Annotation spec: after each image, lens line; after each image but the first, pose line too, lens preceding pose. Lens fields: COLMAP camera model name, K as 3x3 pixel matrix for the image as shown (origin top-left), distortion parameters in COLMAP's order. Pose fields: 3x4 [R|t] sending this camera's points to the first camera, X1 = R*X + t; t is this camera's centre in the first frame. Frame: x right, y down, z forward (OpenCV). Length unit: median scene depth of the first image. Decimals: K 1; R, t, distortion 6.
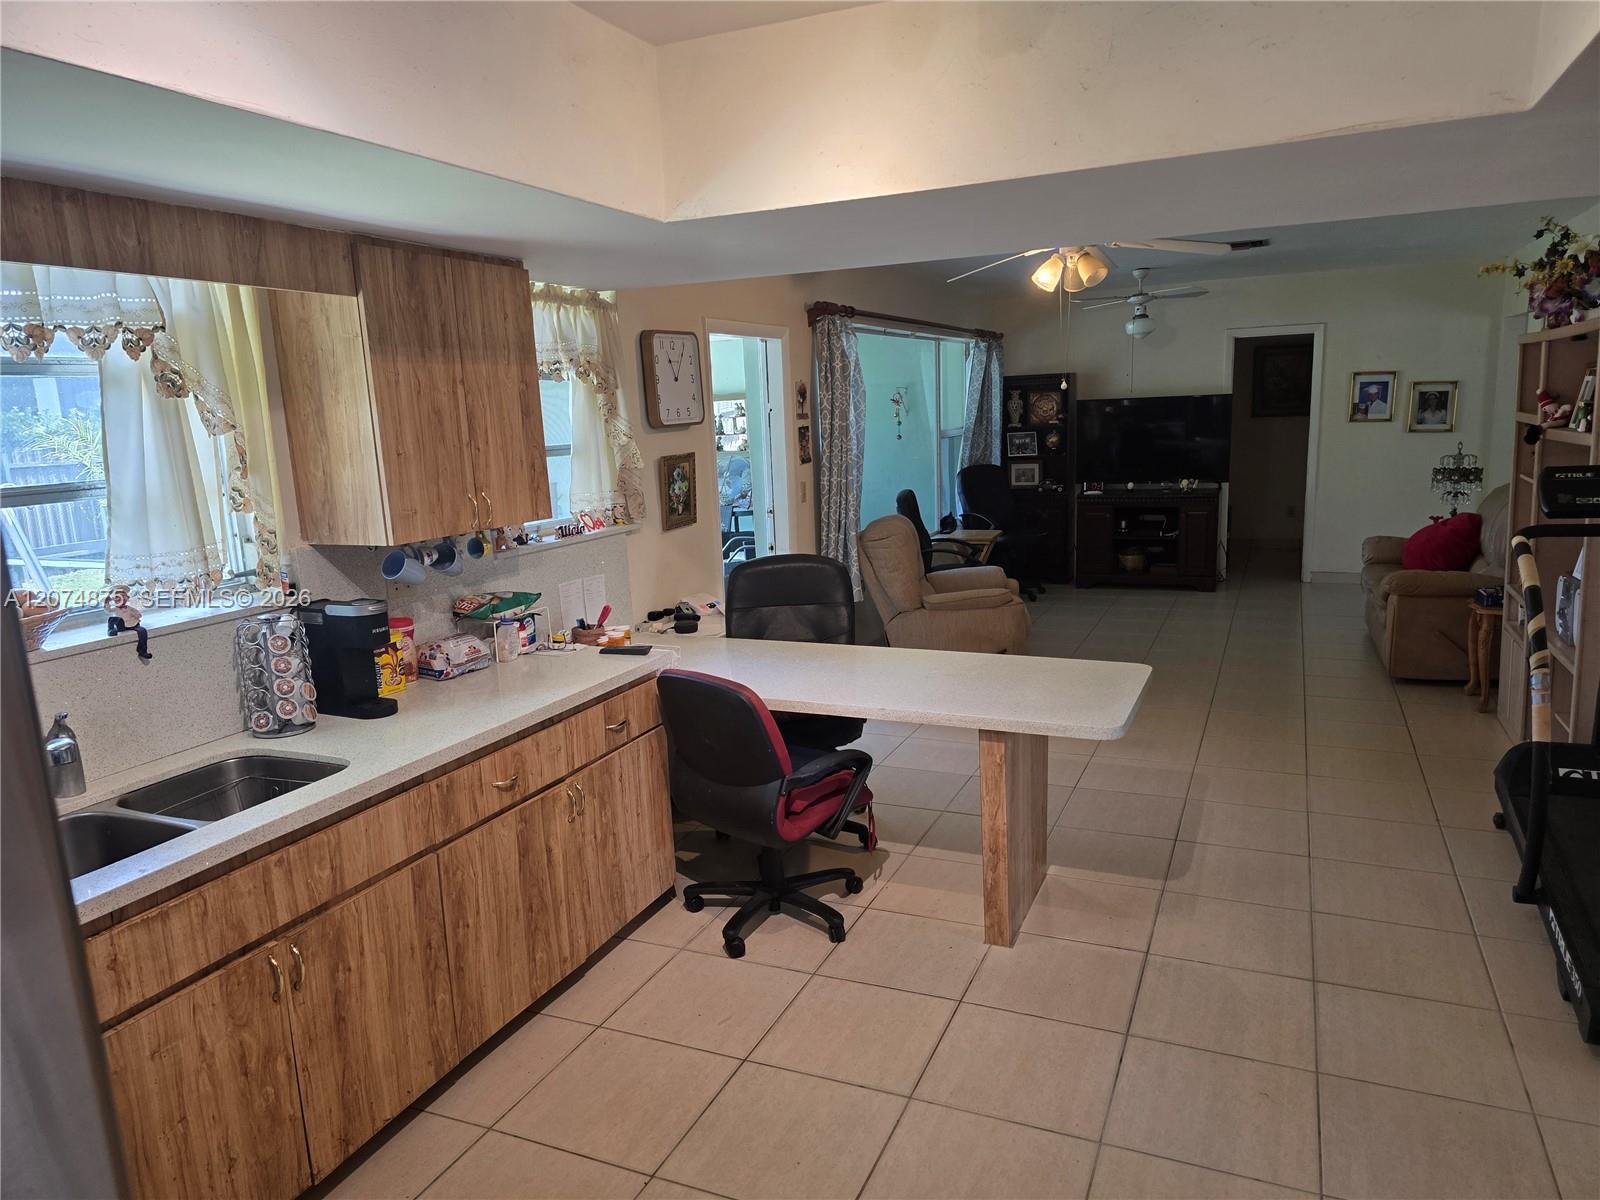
lens RADIAL K [[1083.2, 0, 799.9], [0, 1083.2, 600.4], [0, 0, 1]] dist [0.068354, -0.059267]
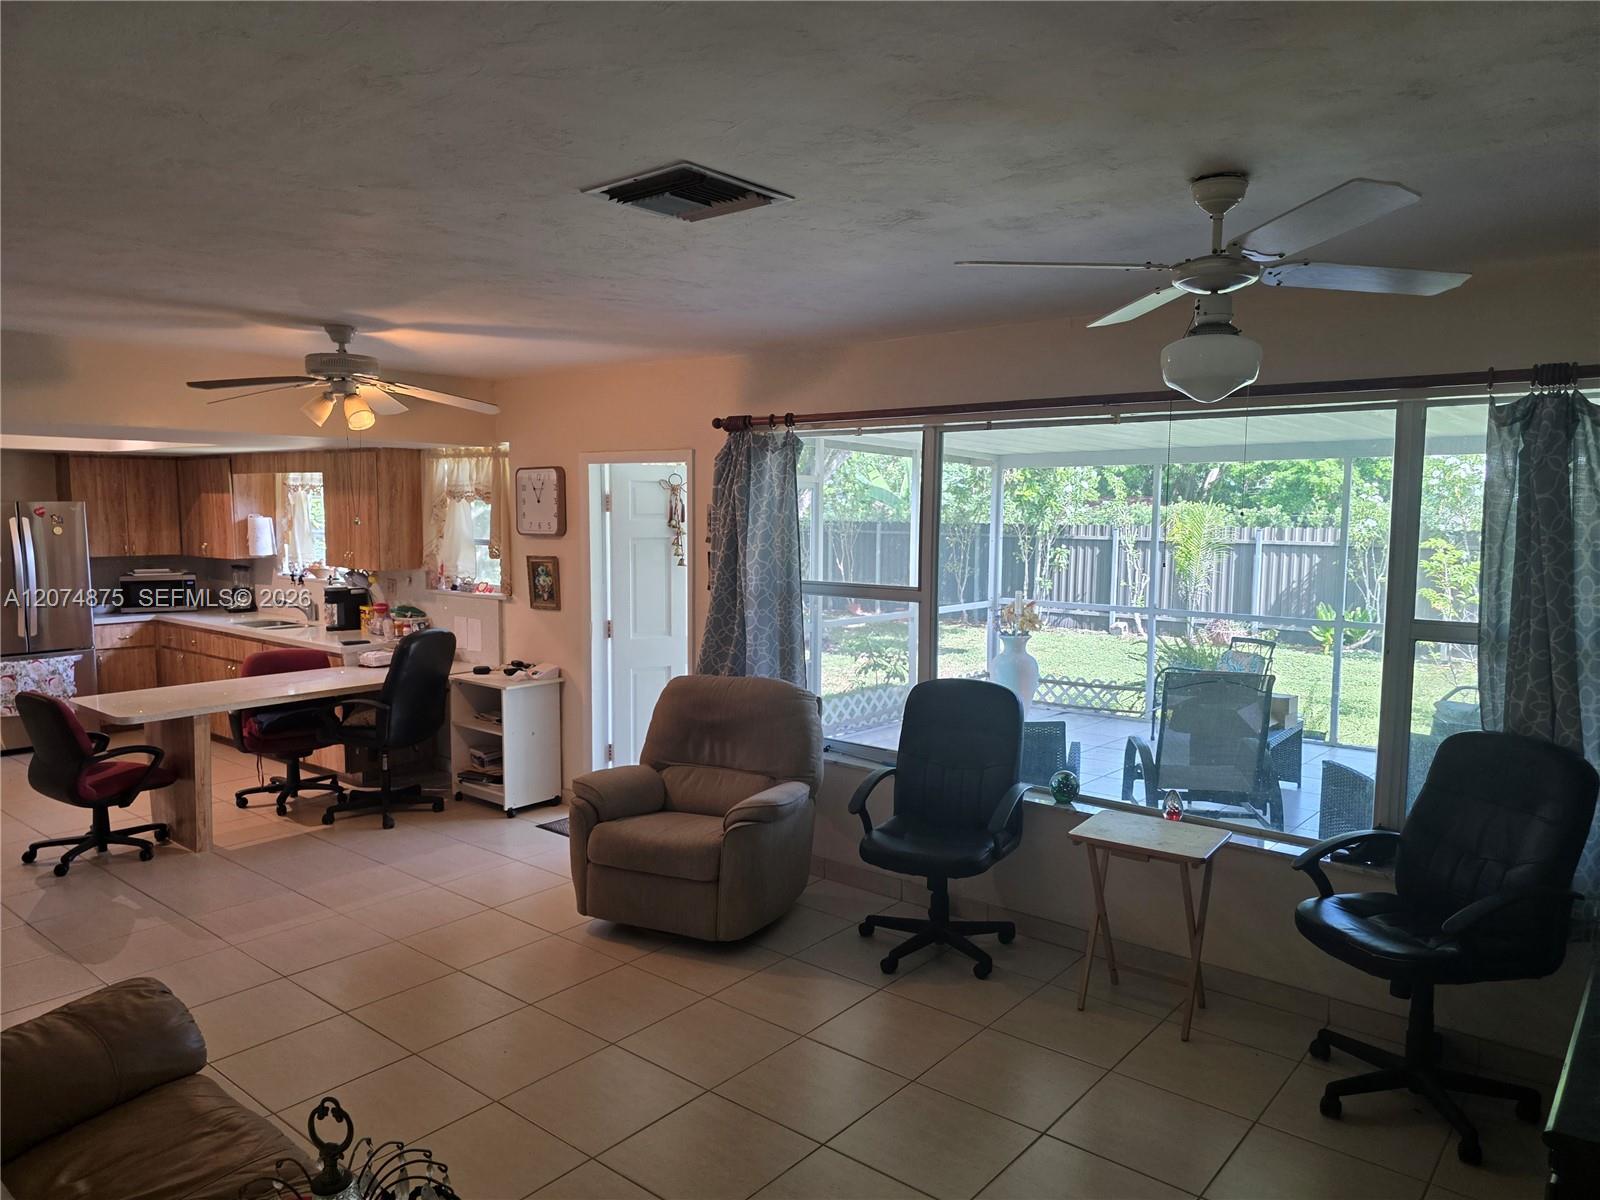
lens RADIAL K [[1083.2, 0, 830.7], [0, 1083.2, 587.9], [0, 0, 1]] dist [0.068354, -0.059267]
pose [[-0.254587, 0.115735, -0.960099, 1.099486], [-0.166604, 0.972719, 0.161434, -0.374855], [0.952590, 0.201056, -0.228360, 1.663628]]
